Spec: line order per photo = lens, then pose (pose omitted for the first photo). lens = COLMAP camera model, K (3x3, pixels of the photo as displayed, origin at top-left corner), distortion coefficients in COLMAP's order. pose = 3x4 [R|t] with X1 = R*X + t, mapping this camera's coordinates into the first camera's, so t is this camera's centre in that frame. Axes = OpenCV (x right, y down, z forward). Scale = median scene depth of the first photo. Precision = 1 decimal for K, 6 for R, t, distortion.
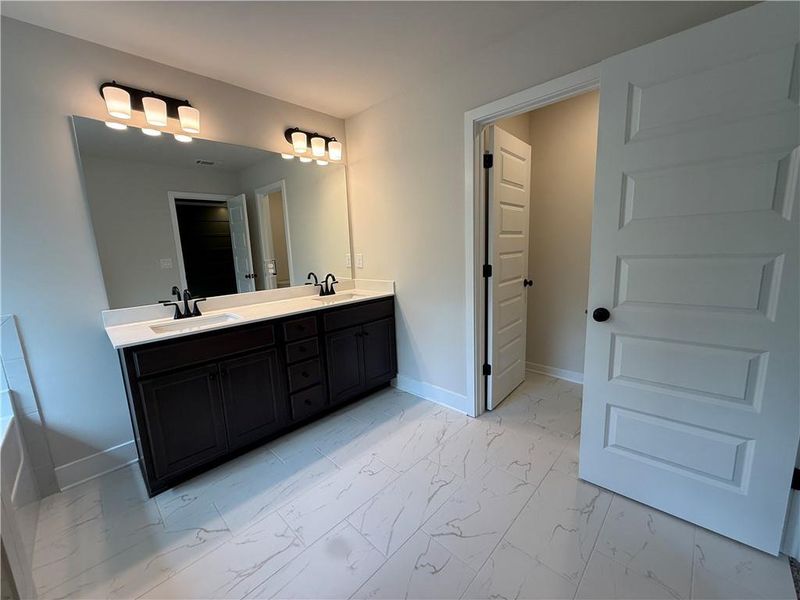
lens RADIAL K [[319.3, 0, 398.4], [0, 319.3, 300.3], [0, 0, 1]] dist [-0.000261, 0.000055]
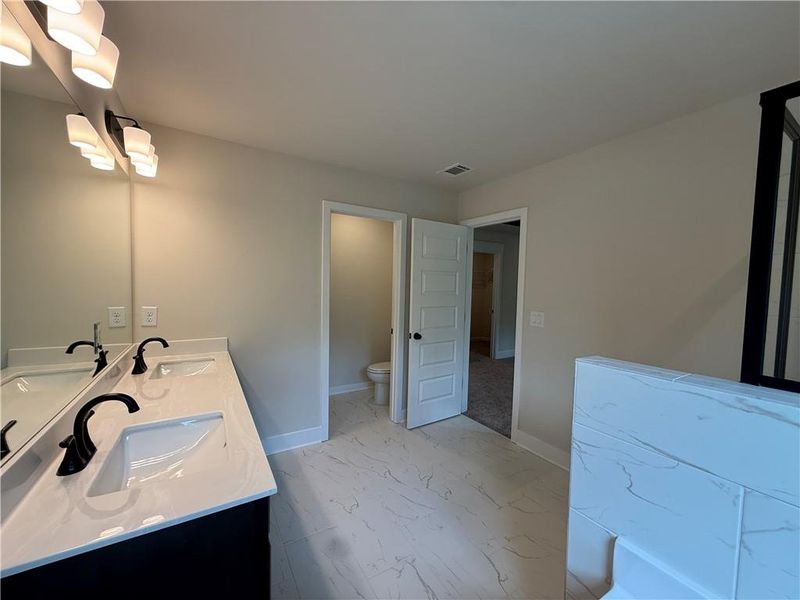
lens RADIAL K [[319.3, 0, 398.4], [0, 319.3, 300.3], [0, 0, 1]] dist [-0.000261, 0.000055]
pose [[0.237188, 0.000791, 0.971463, -1.328086], [0.129476, 0.991052, -0.032419, -0.127276], [-0.962797, 0.133471, 0.234964, 0.593907]]
